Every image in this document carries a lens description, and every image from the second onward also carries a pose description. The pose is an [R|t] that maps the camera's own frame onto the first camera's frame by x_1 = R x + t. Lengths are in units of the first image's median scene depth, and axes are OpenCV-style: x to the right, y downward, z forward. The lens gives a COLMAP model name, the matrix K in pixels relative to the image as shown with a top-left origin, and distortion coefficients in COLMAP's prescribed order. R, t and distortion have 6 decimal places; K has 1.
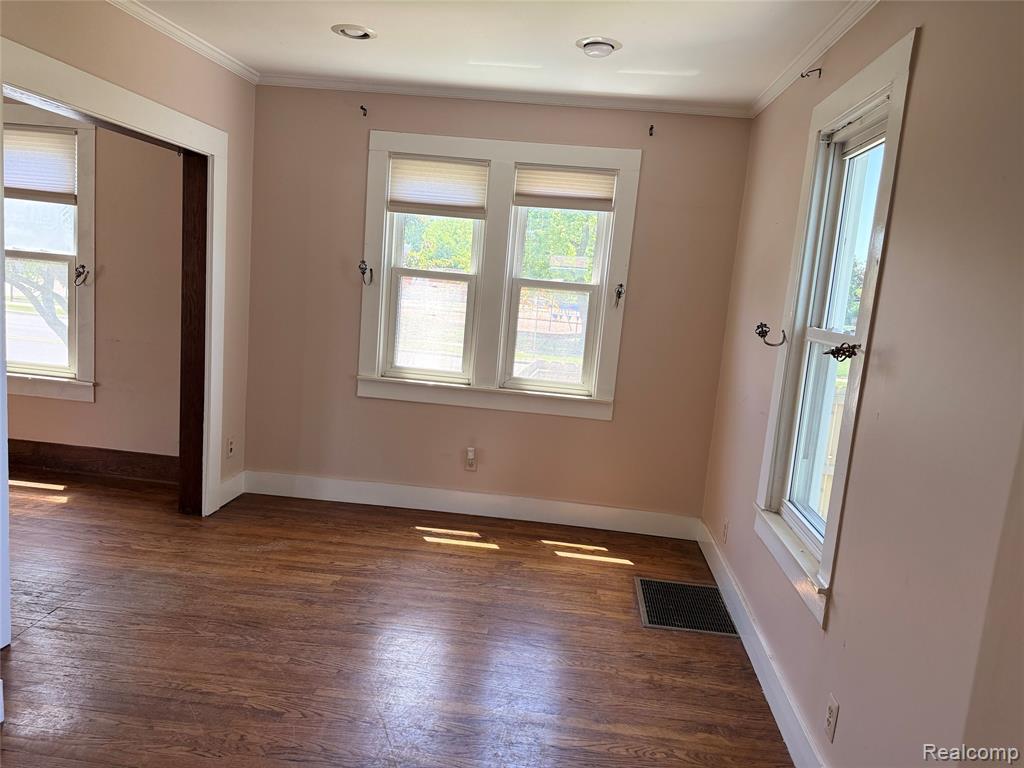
lens RADIAL K [[771.0, 0, 512.0], [0, 771.0, 384.0], [0, 0, 1]] dist [-0.003246, -0.002327]
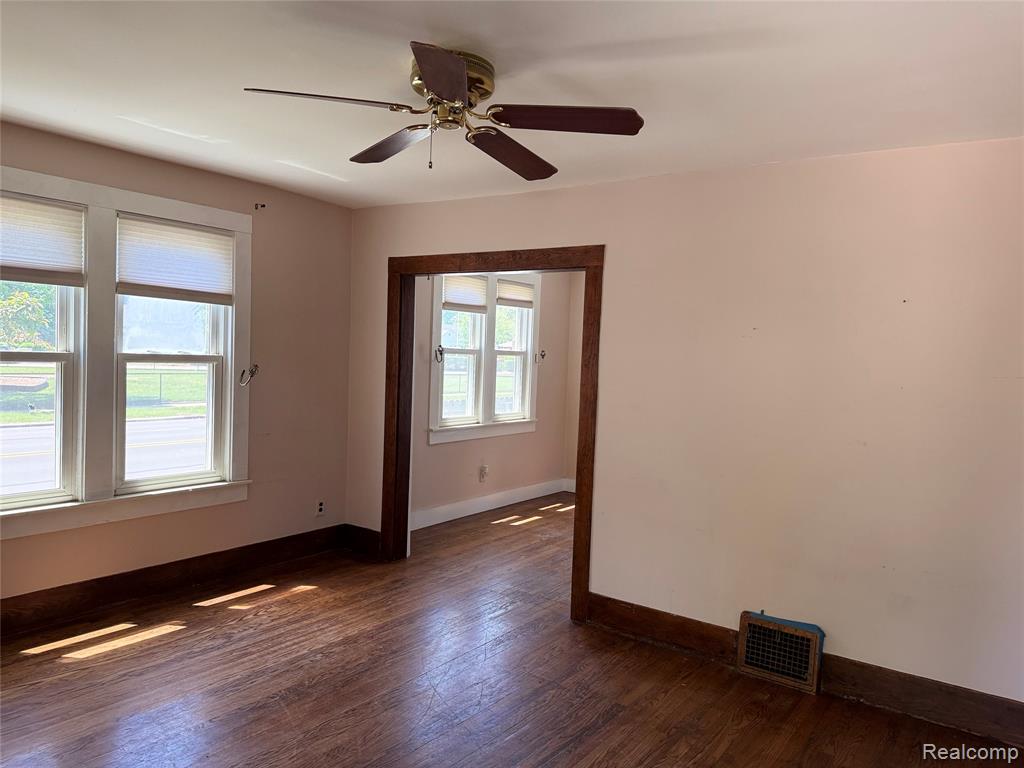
lens RADIAL K [[711.8, 0, 512.0], [0, 711.8, 384.0], [0, 0, 1]] dist [0.113341, -0.148989]
pose [[0.527878, -0.100179, 0.843392, -1.194775], [0.155154, 0.987684, 0.020208, -0.094052], [-0.835028, 0.120188, 0.536919, 0.204058]]
